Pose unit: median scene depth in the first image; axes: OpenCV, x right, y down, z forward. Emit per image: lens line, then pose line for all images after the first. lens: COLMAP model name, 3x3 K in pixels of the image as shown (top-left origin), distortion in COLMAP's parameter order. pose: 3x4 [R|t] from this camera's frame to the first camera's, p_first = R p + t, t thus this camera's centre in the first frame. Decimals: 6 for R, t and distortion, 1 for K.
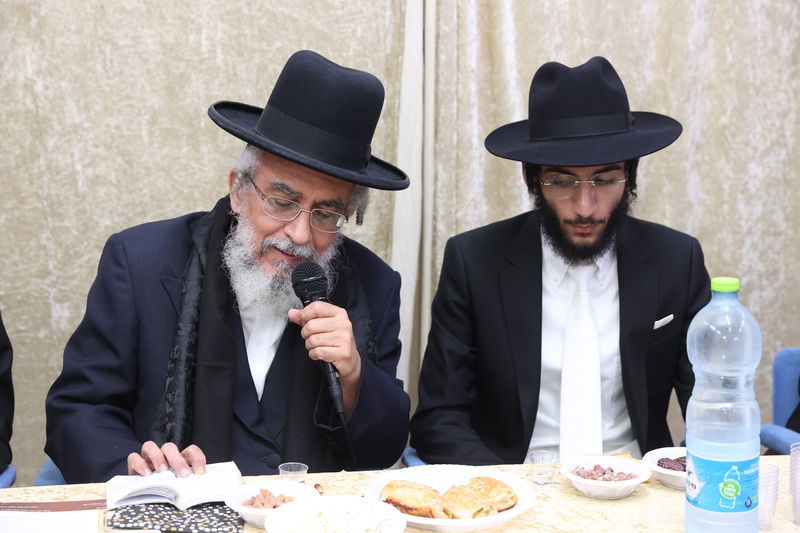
lens RADIAL K [[1647.0, 0, 402.0], [0, 1647.0, 261.4], [0, 0, 1]] dist [0.283145, 0.000000]
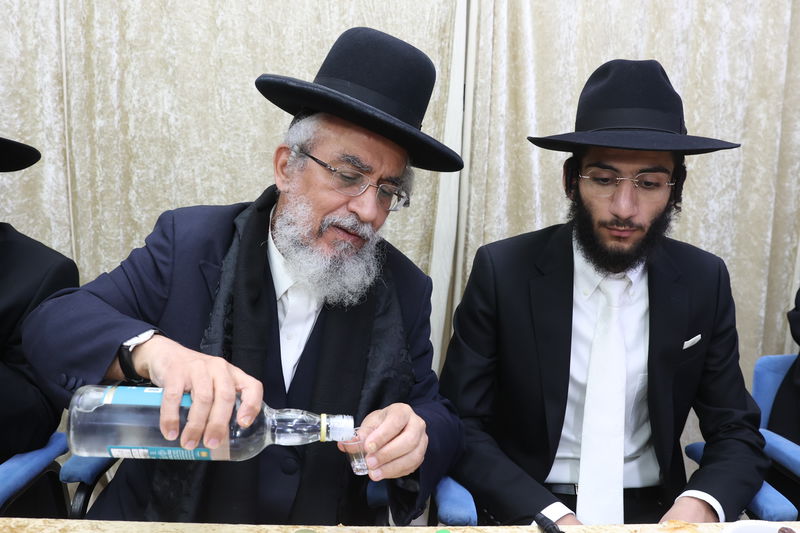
lens RADIAL K [[747.9, 0, 366.0], [0, 747.9, 251.7], [0, 0, 1]] dist [-0.071592, 0.000000]
pose [[0.993009, 0.047940, -0.107865, 0.005694], [-0.047527, 0.998849, 0.006401, -0.009951], [0.108048, -0.001229, 0.994145, 0.422581]]
